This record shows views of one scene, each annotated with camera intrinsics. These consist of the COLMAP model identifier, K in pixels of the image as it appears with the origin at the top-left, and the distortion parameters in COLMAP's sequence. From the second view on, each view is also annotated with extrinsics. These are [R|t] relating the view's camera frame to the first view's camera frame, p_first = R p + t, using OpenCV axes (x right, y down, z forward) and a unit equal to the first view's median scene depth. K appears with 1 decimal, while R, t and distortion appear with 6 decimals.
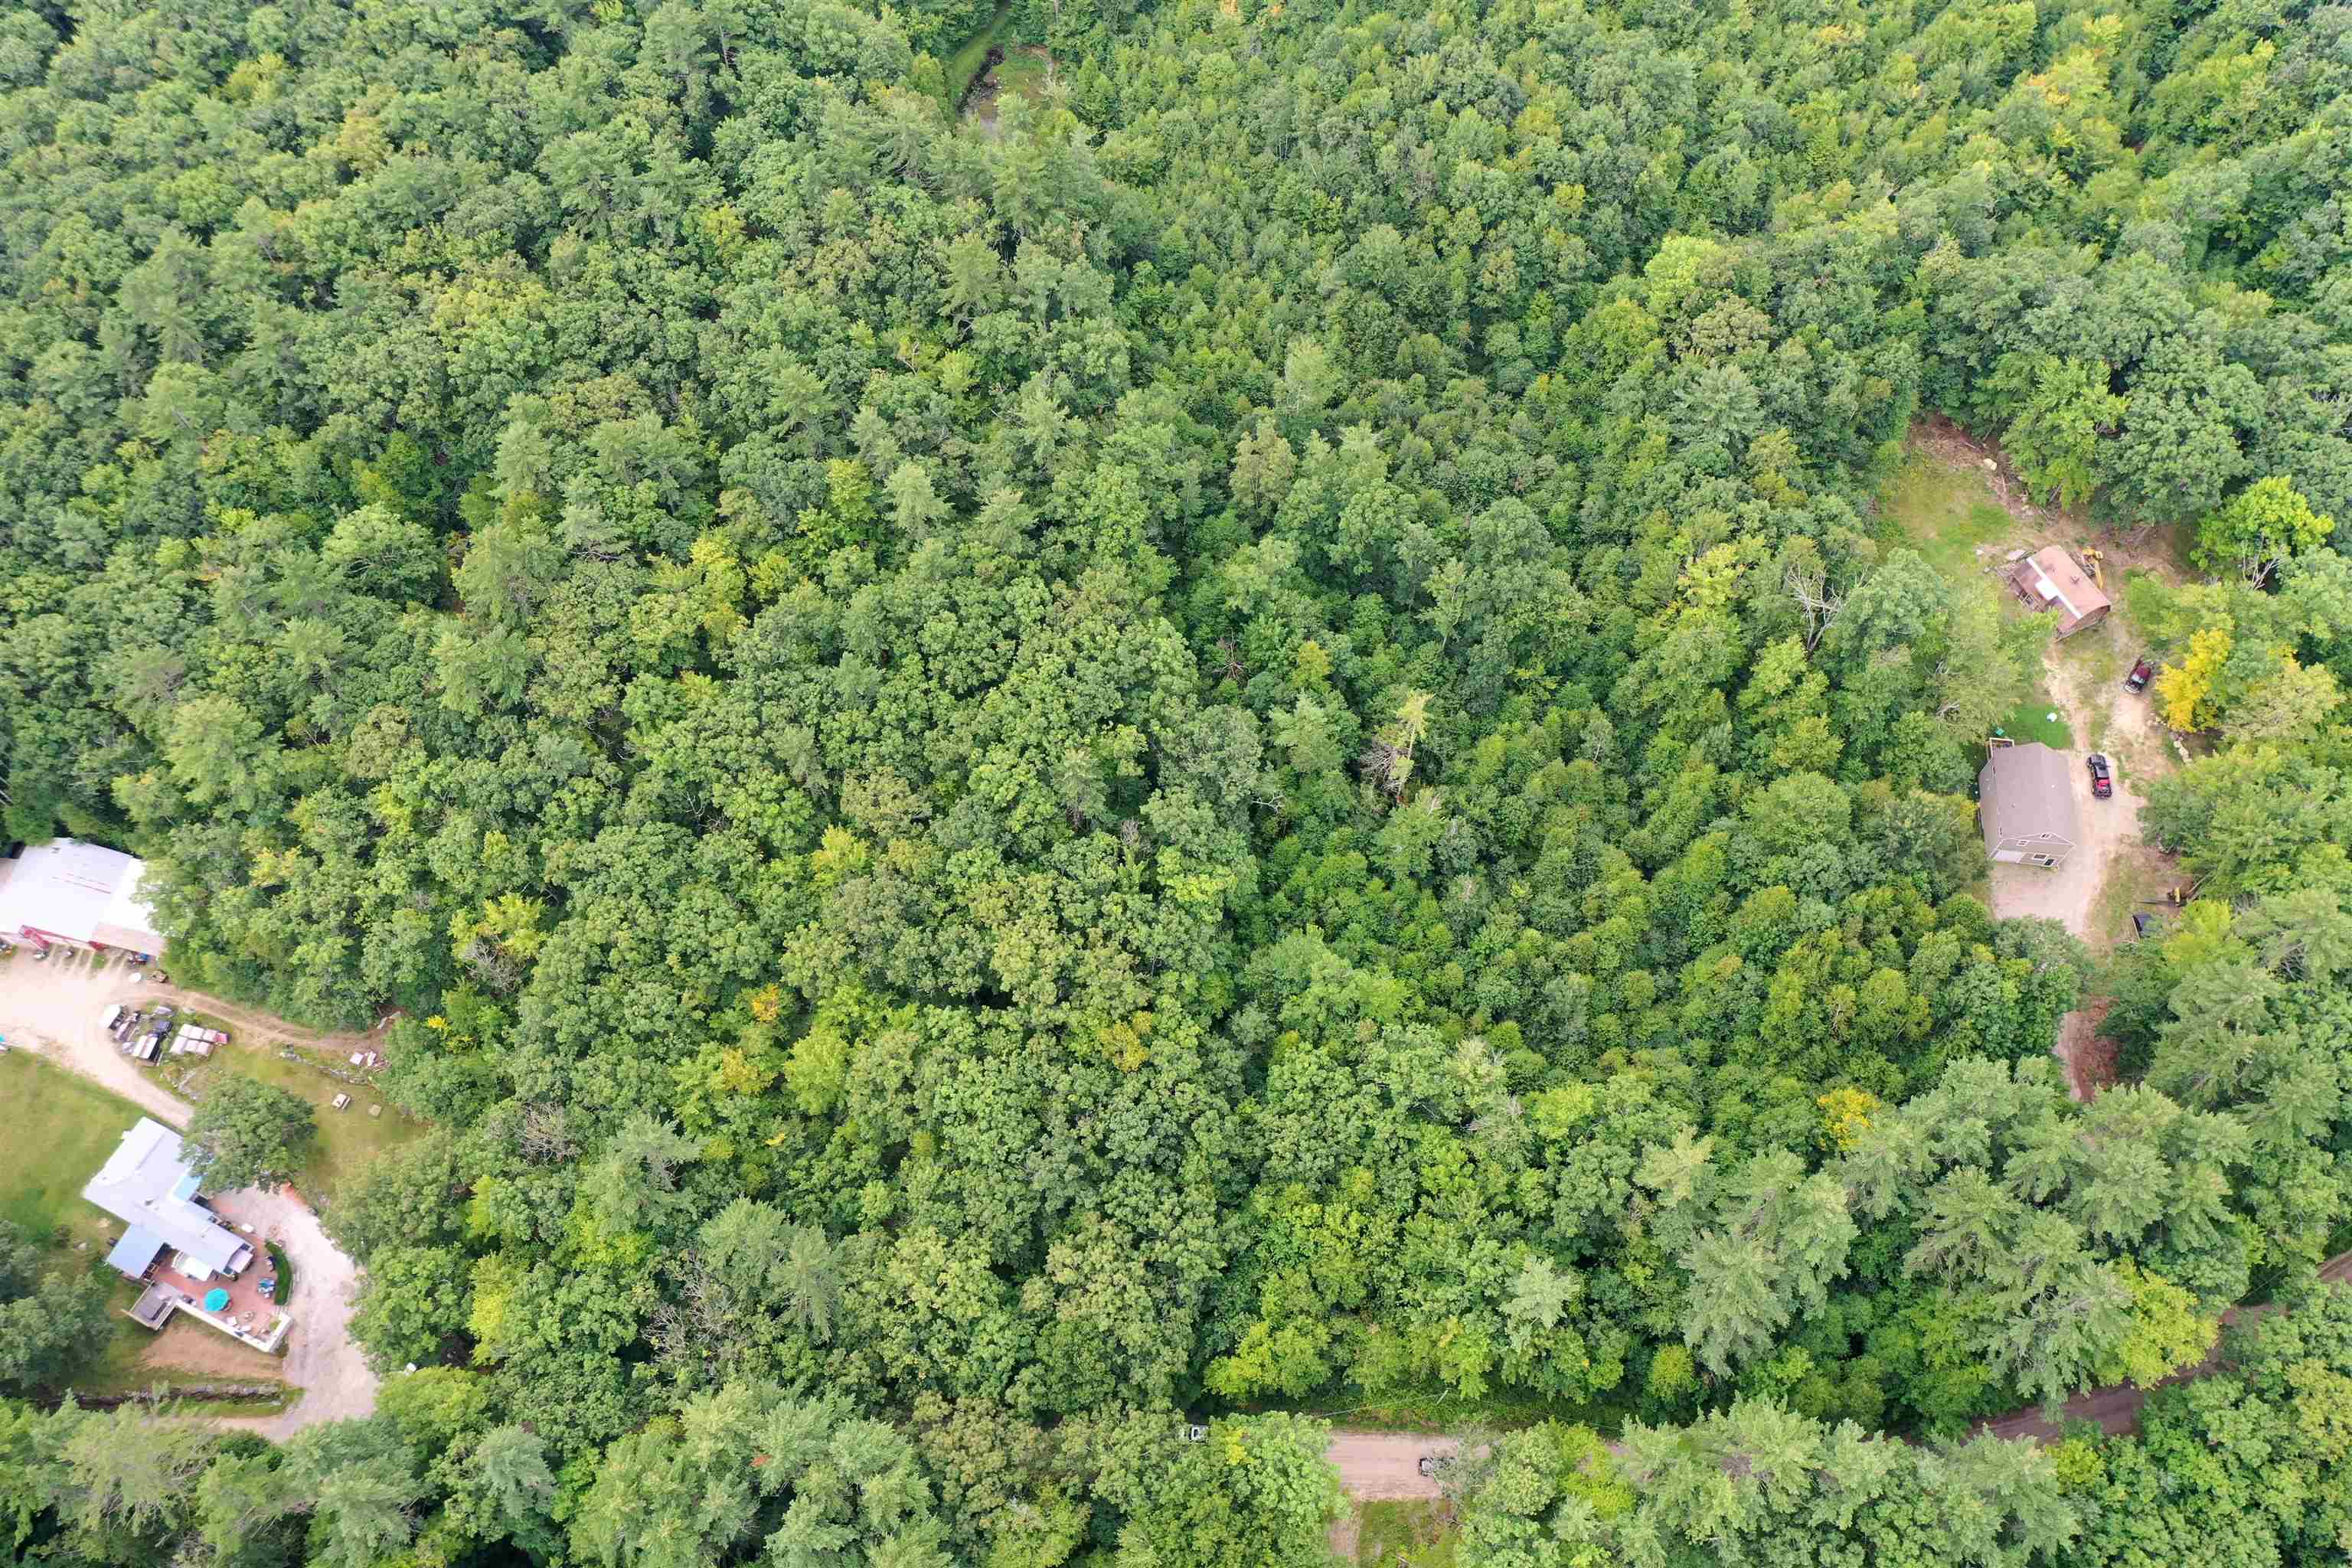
lens RADIAL K [[1860.6, 0, 1182.3], [0, 1860.6, 779.3], [0, 0, 1]] dist [0.008986, -0.002358]
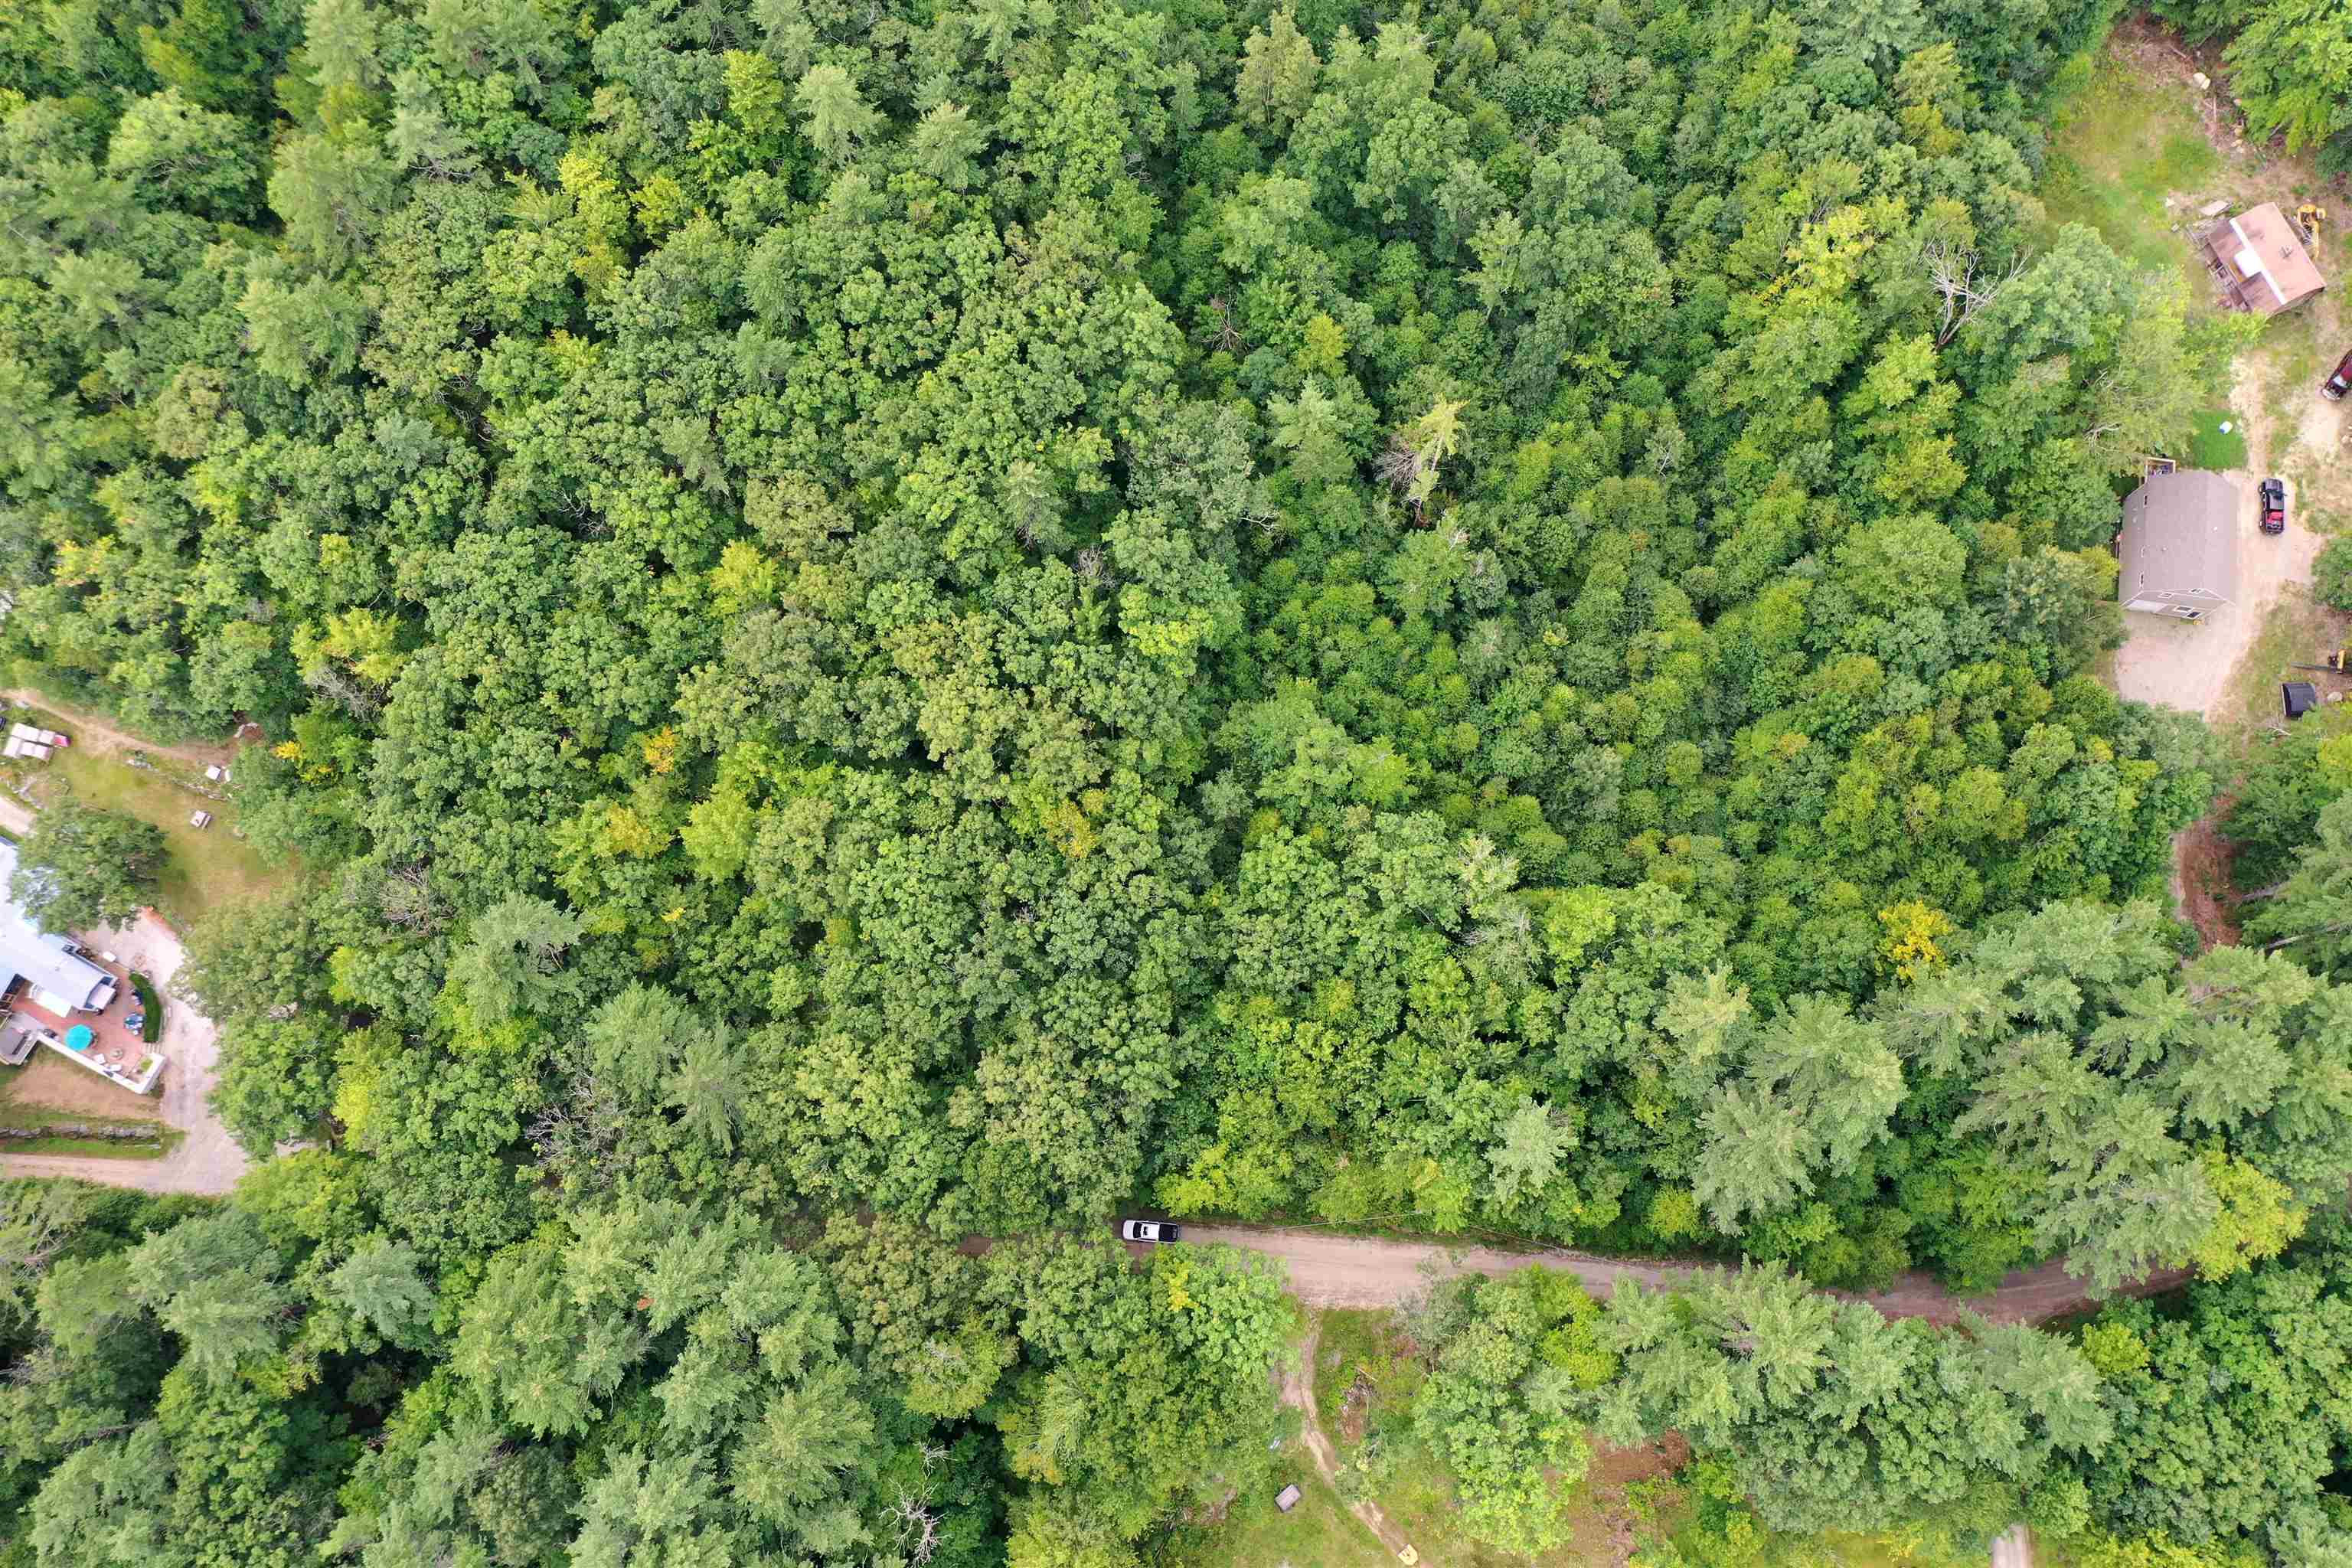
lens RADIAL K [[1860.6, 0, 1182.3], [0, 1860.6, 779.3], [0, 0, 1]] dist [0.008986, -0.002358]
pose [[0.999173, 0.036344, -0.018250, 0.031324], [-0.029799, 0.959653, 0.279603, -0.109372], [0.027676, -0.278828, 0.959942, 0.170699]]
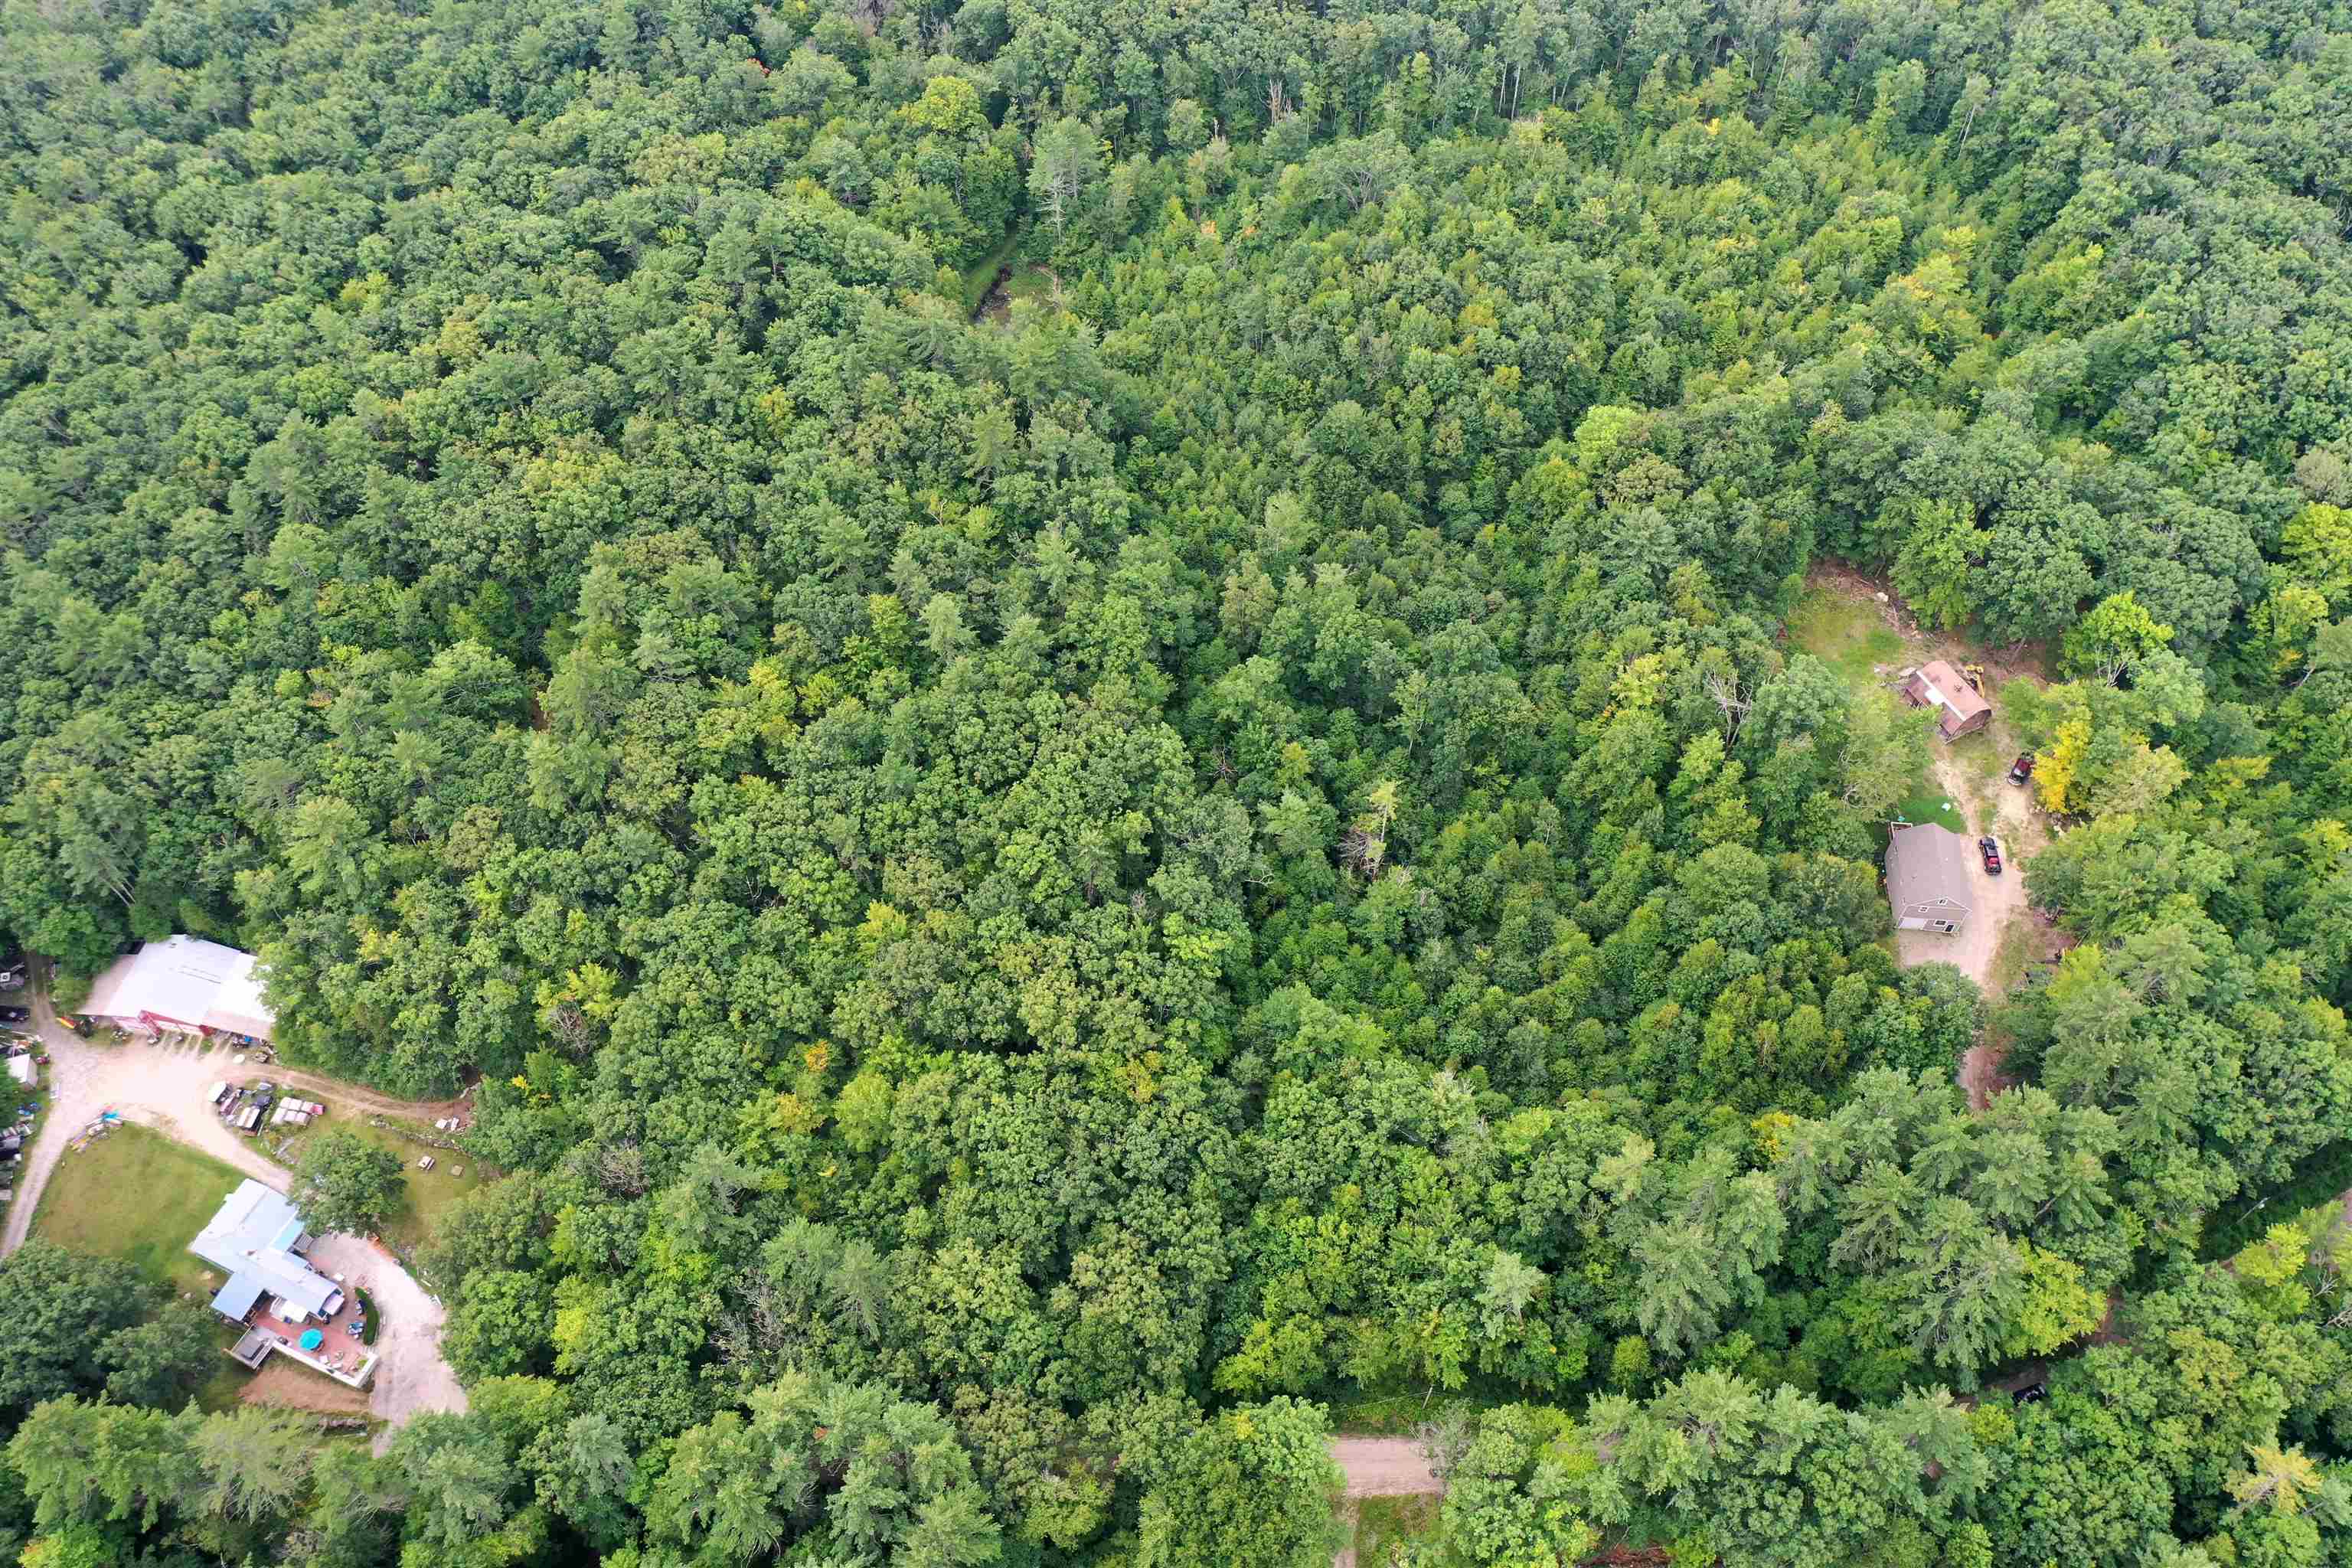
lens RADIAL K [[1860.6, 0, 1182.3], [0, 1860.6, 779.3], [0, 0, 1]] dist [0.008986, -0.002358]
pose [[0.999830, -0.012541, 0.013496, -0.015320], [0.014205, 0.991248, -0.131248, 0.100810], [-0.011732, 0.131418, 0.991258, -0.133213]]
